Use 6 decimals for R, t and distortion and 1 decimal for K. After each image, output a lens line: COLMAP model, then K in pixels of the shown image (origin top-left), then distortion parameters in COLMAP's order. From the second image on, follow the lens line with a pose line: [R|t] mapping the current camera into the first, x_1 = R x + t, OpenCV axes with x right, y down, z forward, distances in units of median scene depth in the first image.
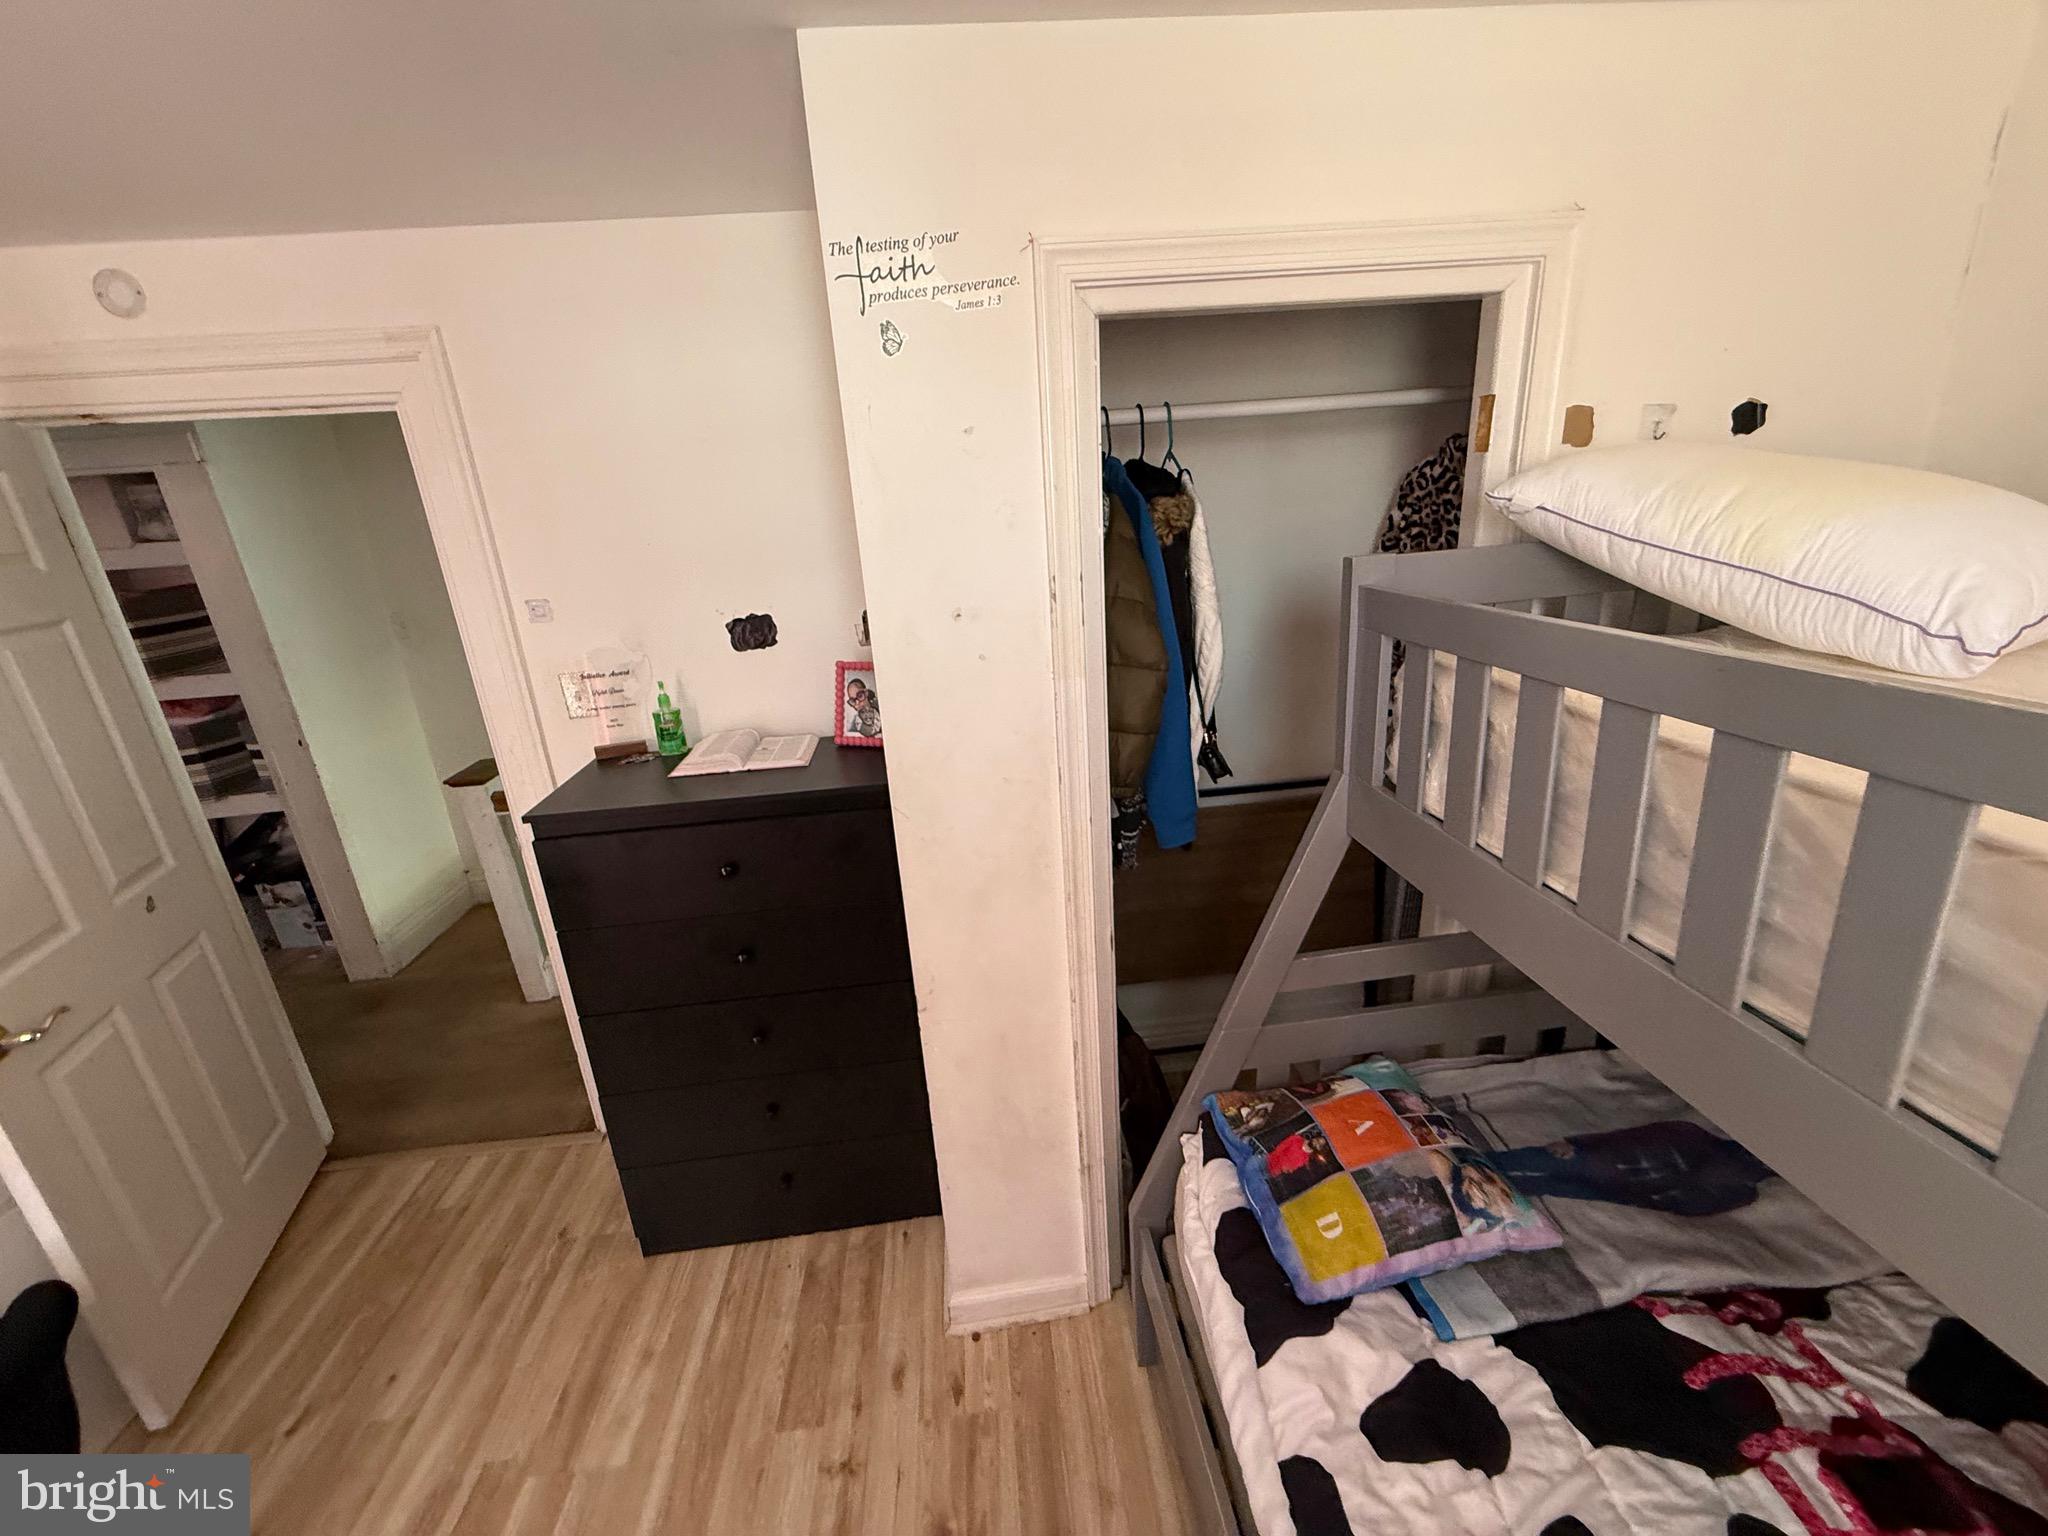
lens RADIAL K [[820.1, 0, 1018.0], [0, 820.1, 754.5], [0, 0, 1]] dist [-0.001148, 0.000535]
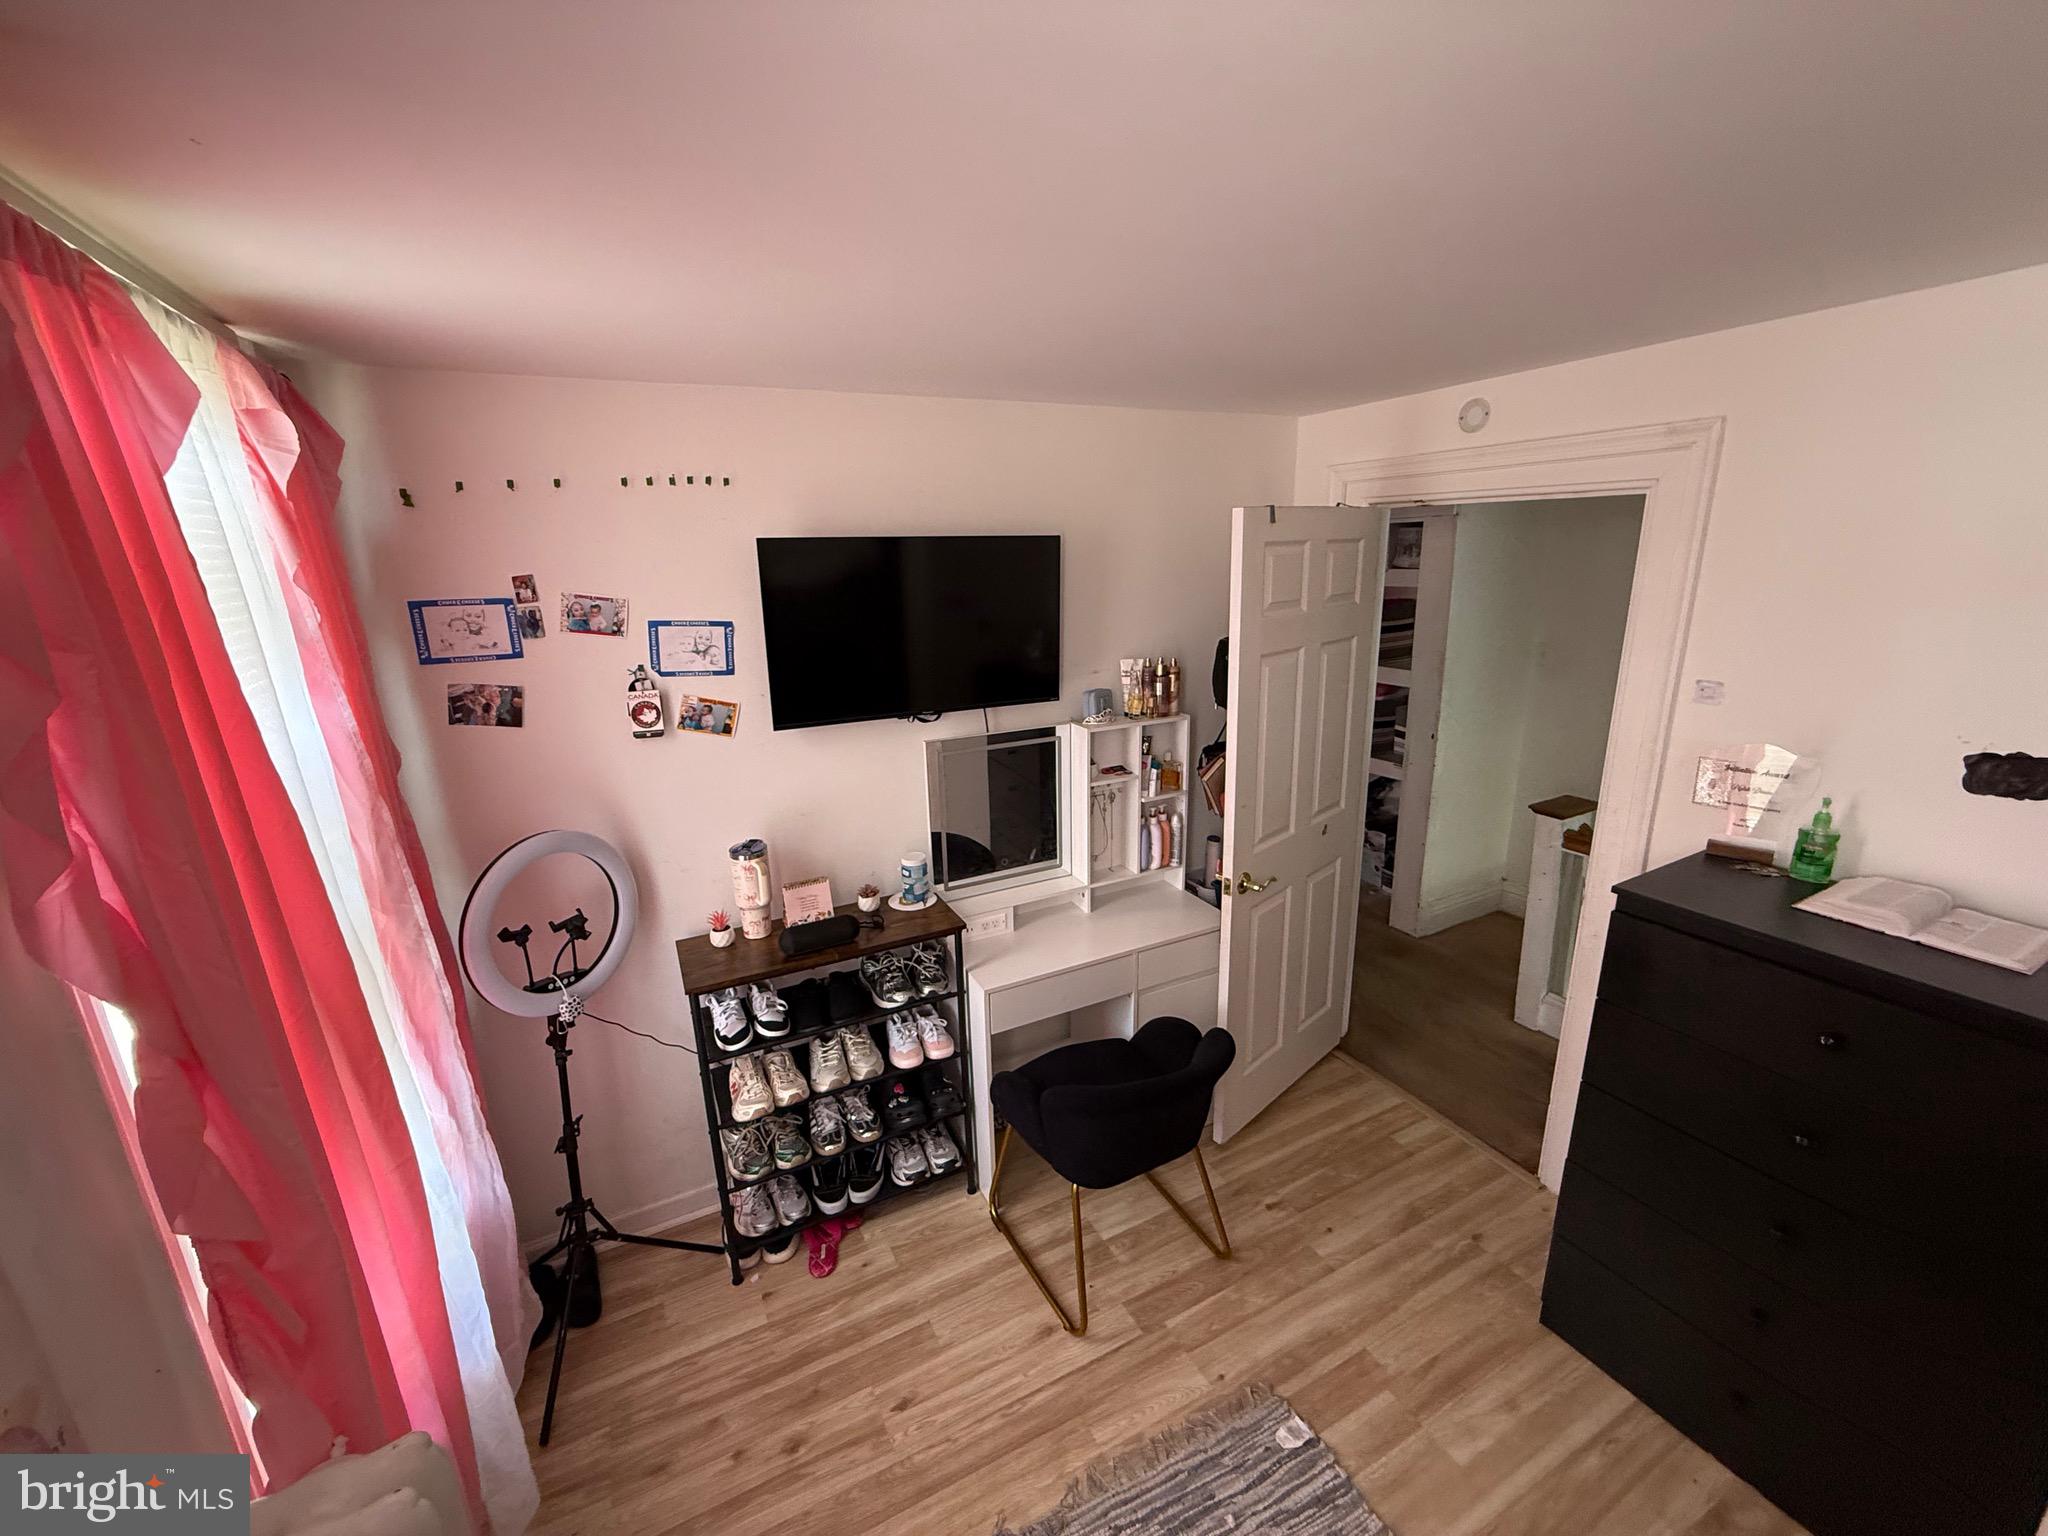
lens RADIAL K [[820.1, 0, 1021.0], [0, 820.1, 764.4], [0, 0, 1]] dist [-0.001148, 0.000535]
pose [[0.380236, 0.286344, -0.879447, -0.009978], [-0.280567, 0.941772, 0.185332, -0.045753], [0.881308, 0.176274, 0.438434, -0.141582]]
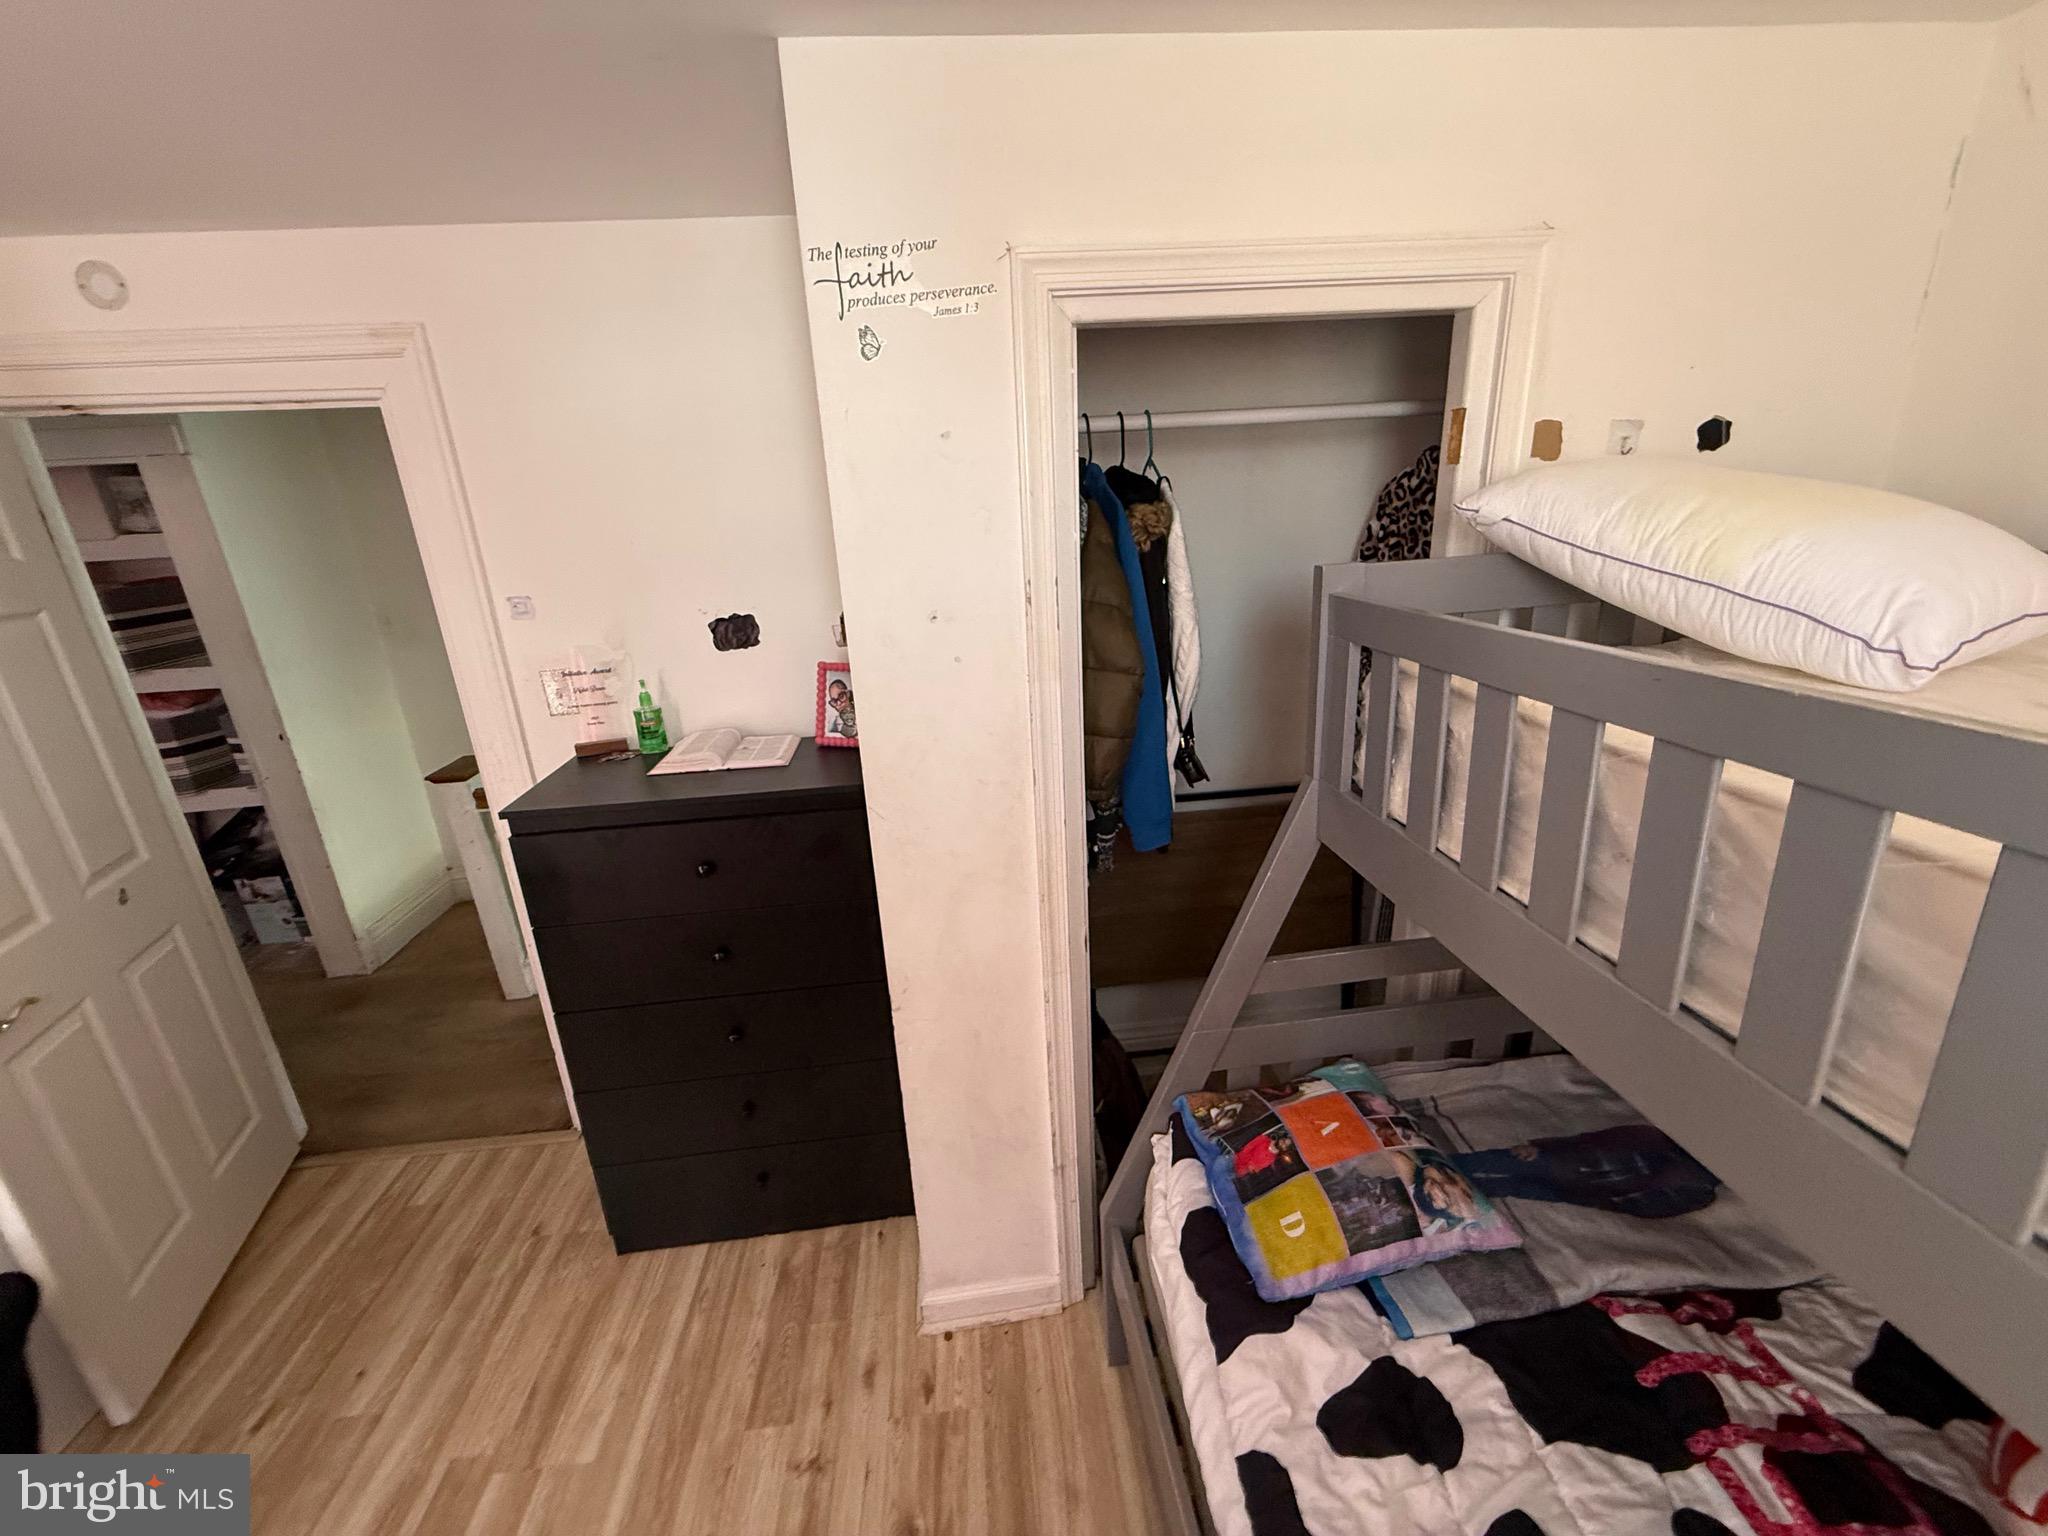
lens RADIAL K [[820.1, 0, 1018.0], [0, 820.1, 755.0], [0, 0, 1]] dist [-0.001148, 0.000535]
pose [[0.999882, 0.011805, 0.009801, 0.016575], [-0.011760, 0.999920, -0.004643, 0.002344], [-0.009855, 0.004527, 0.999941, -0.008114]]
